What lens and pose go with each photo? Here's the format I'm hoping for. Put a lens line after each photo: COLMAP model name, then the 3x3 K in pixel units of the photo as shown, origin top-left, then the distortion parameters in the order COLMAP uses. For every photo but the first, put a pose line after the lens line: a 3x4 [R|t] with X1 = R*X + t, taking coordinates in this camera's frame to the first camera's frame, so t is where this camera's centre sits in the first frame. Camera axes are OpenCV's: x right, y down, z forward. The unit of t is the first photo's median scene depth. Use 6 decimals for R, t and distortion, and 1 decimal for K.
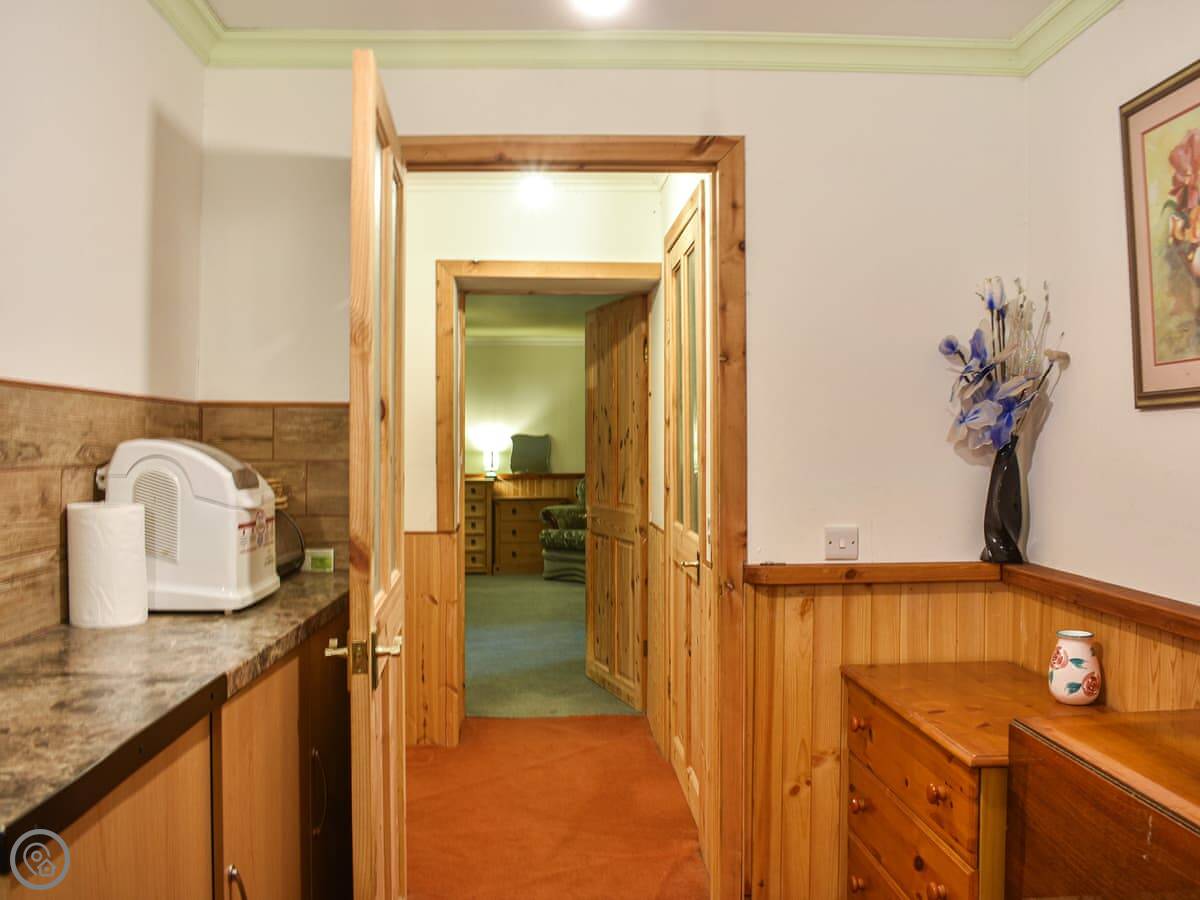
lens RADIAL K [[1105.0, 0, 572.1], [0, 1105.0, 418.3], [0, 0, 1]] dist [-0.066328, -0.007489]
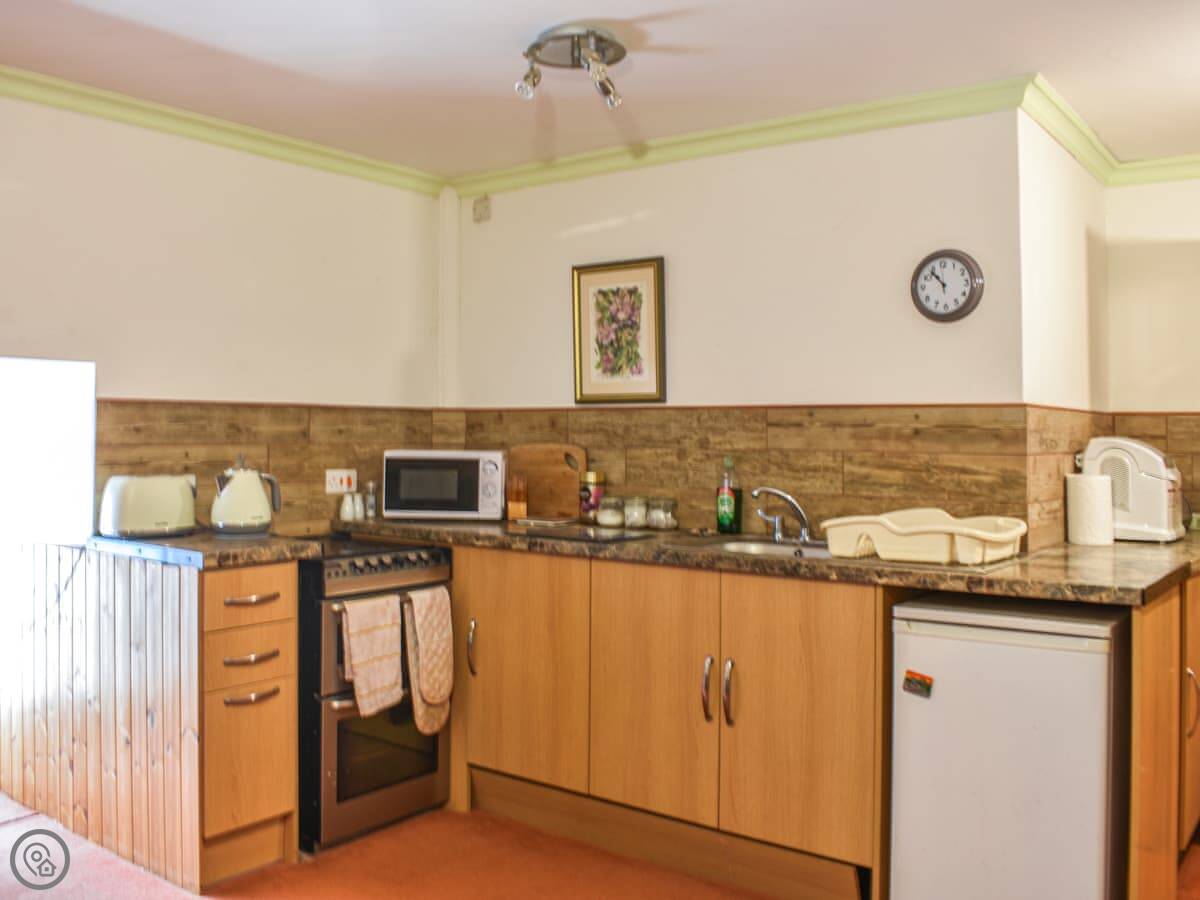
lens RADIAL K [[1074.8, 0, 541.2], [0, 1074.8, 385.6], [0, 0, 1]] dist [-0.081464, 0.013313]
pose [[0.756120, -0.028072, -0.653831, 0.010517], [0.008575, 0.999419, -0.032993, -0.011774], [0.654377, 0.019340, 0.755921, -0.623875]]
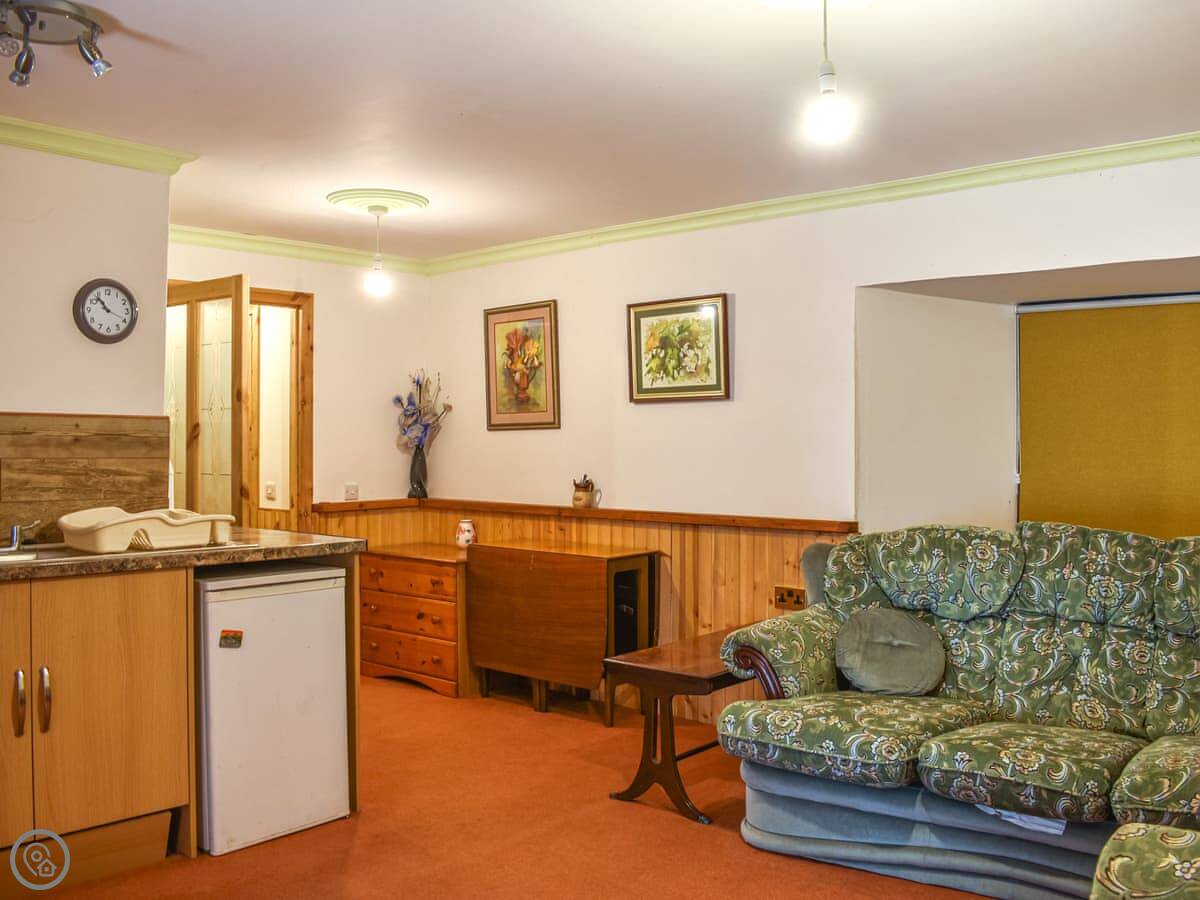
lens RADIAL K [[1105.0, 0, 600.2], [0, 1105.0, 441.1], [0, 0, 1]] dist [-0.066328, -0.007489]
pose [[0.699910, -0.002029, 0.714228, -0.976527], [-0.012335, 0.999812, 0.014927, -0.021873], [-0.714125, -0.019258, 0.699754, -0.853595]]
